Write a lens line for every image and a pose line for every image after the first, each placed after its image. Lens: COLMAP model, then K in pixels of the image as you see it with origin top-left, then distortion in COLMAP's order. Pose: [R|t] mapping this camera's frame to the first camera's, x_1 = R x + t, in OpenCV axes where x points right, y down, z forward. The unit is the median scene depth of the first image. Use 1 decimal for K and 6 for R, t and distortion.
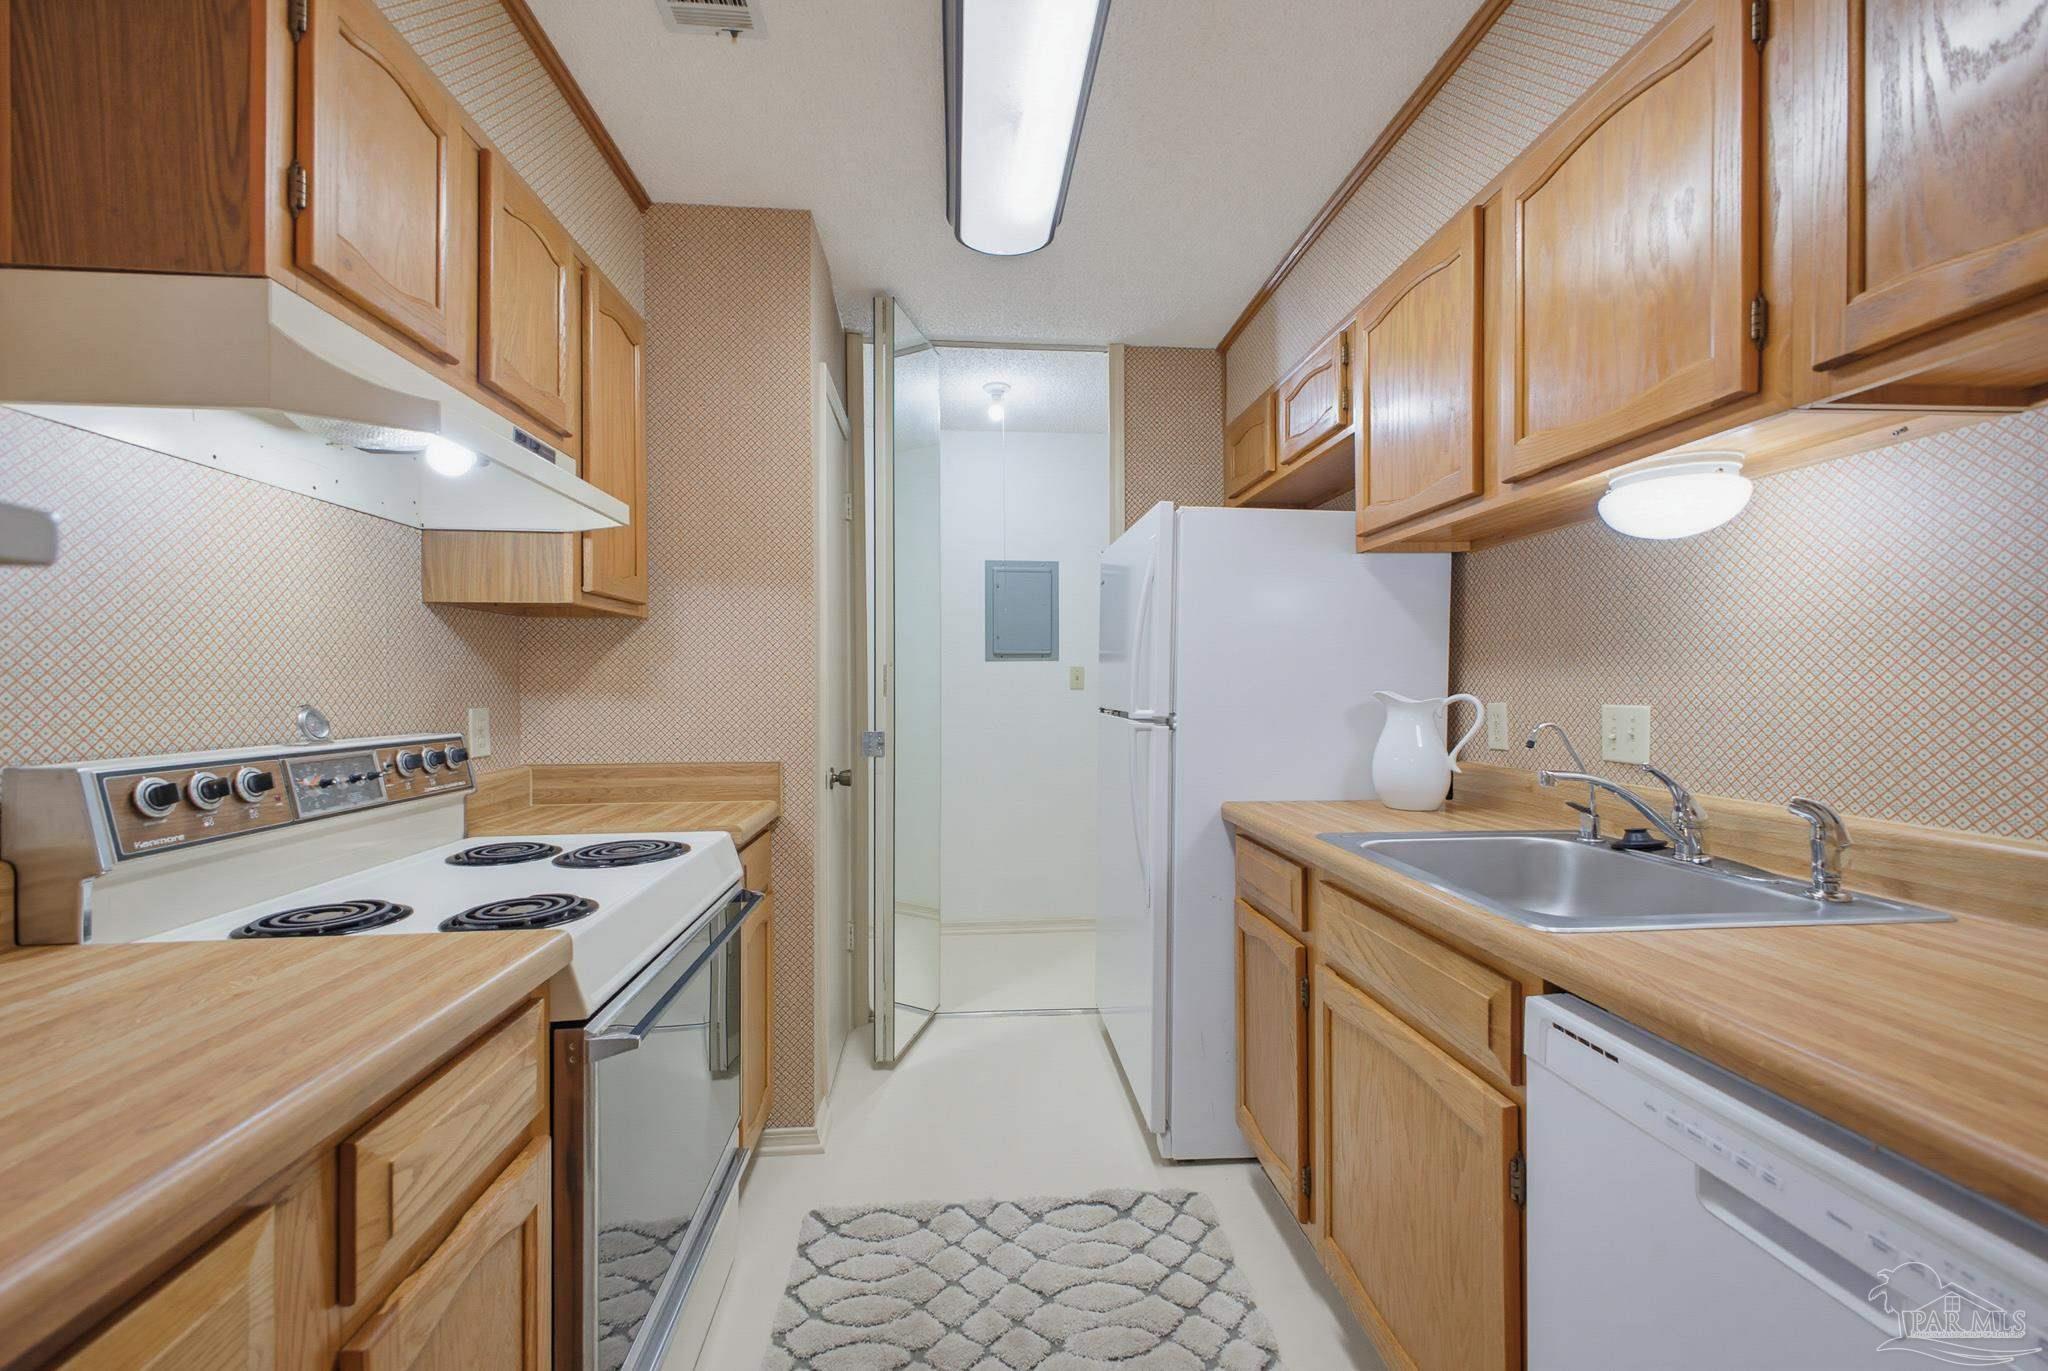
lens RADIAL K [[817.1, 0, 1026.5], [0, 817.1, 690.3], [0, 0, 1]] dist [0.002159, 0.000023]
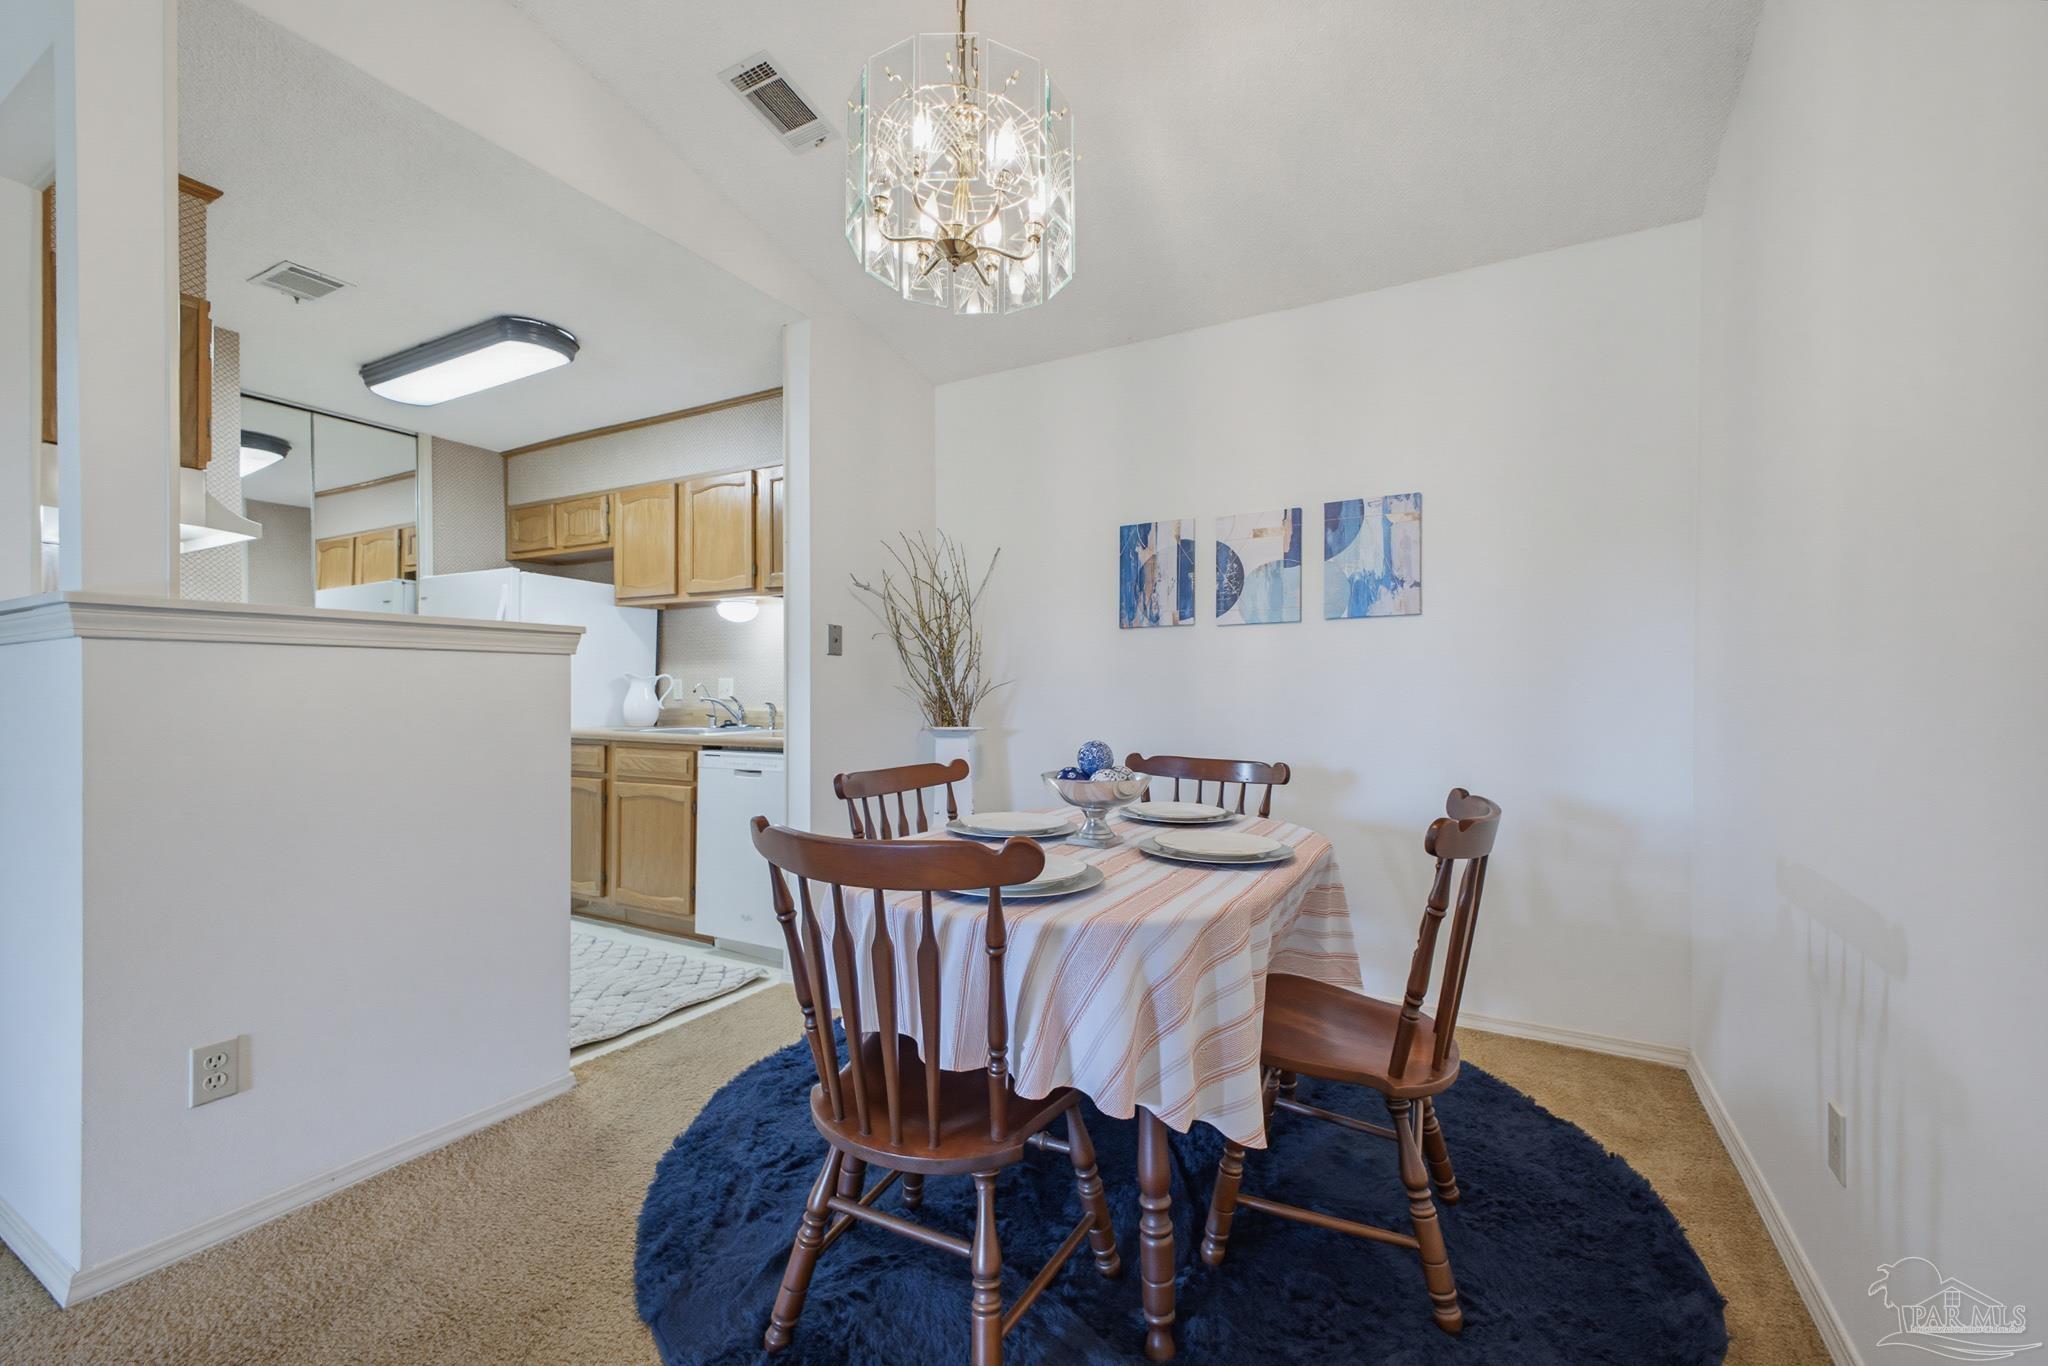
lens RADIAL K [[824.9, 0, 1024.0], [0, 824.9, 683.0], [0, 0, 1]] dist [0.024946, -0.000292]
pose [[0.570411, 0.011656, 0.821277, -0.800823], [-0.001806, 0.999915, -0.012937, 0.057570], [-0.821358, 0.005896, 0.570383, -1.153891]]
